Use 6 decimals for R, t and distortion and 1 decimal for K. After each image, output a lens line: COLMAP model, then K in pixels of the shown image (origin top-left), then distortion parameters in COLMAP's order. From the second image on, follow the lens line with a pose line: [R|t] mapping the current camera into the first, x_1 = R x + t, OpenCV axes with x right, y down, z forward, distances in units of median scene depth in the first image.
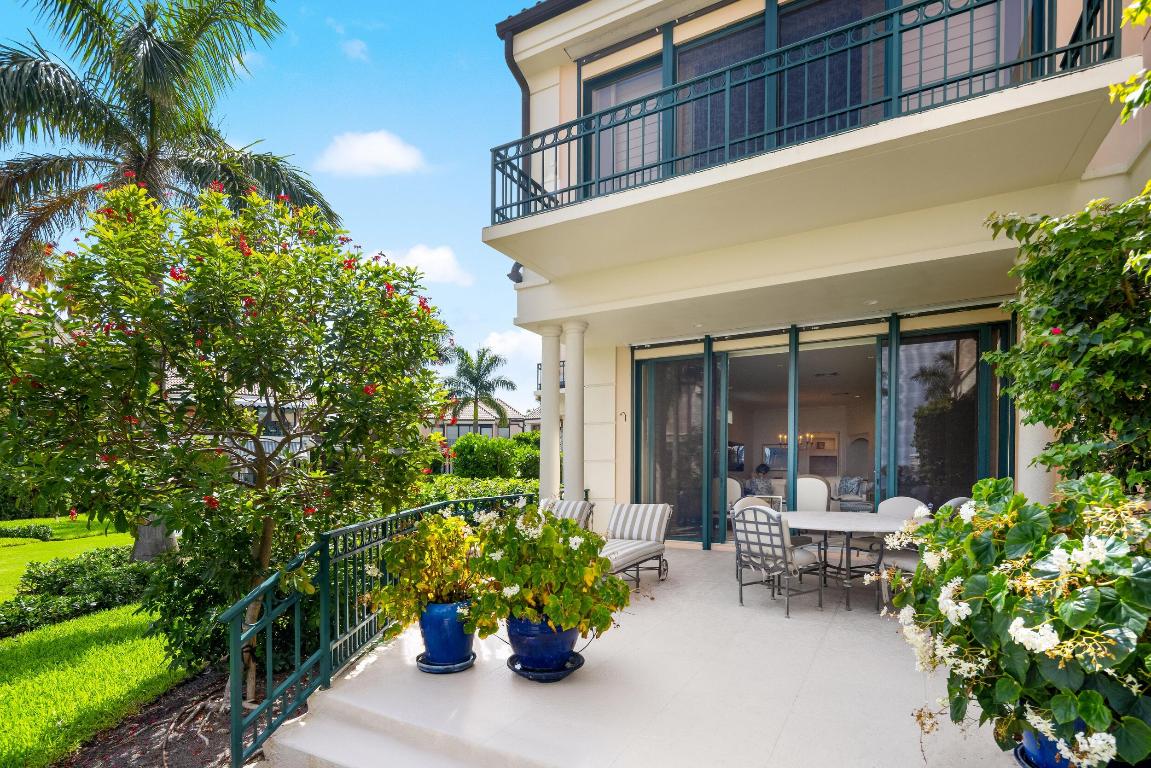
lens RADIAL K [[582.7, 0, 578.7], [0, 582.7, 398.6], [0, 0, 1]] dist [0.000434, -0.000759]
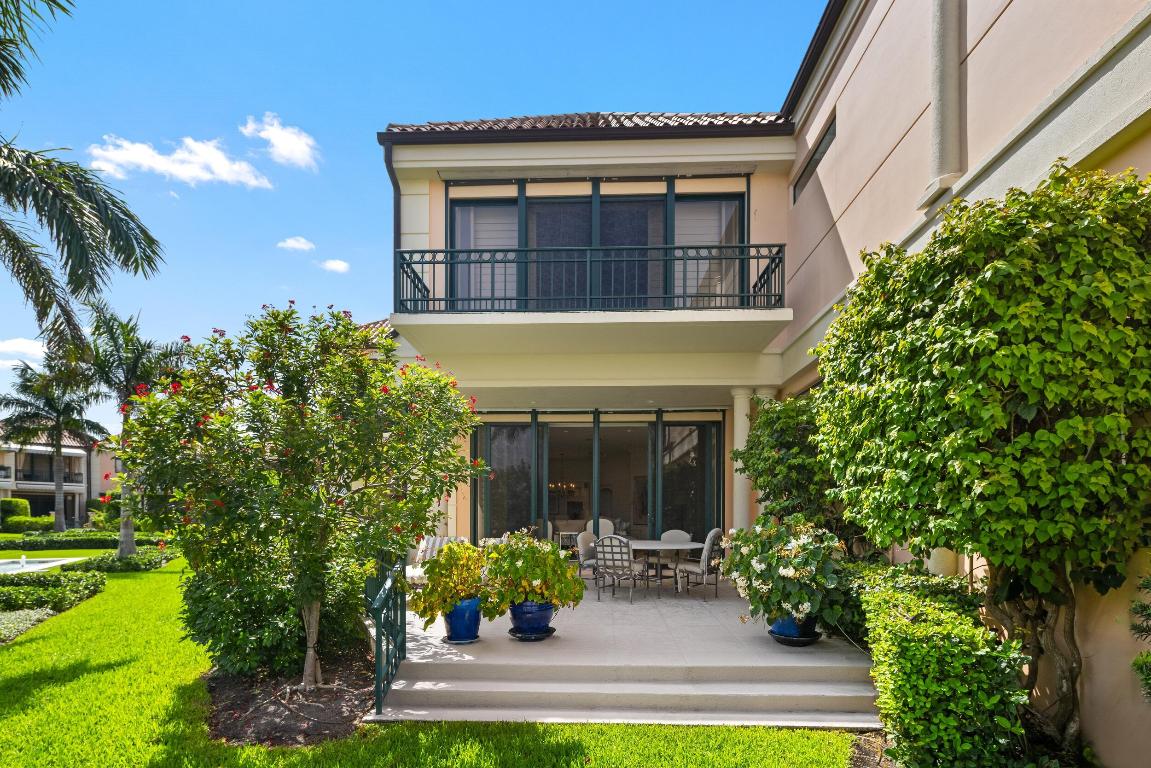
lens RADIAL K [[568.7, 0, 572.0], [0, 568.7, 365.7], [0, 0, 1]] dist [-0.006676, -0.000488]
pose [[0.895329, 0.118160, 0.429446, -0.538762], [-0.059957, 0.987367, -0.146668, -0.041718], [-0.441351, 0.105567, 0.891103, -0.407144]]
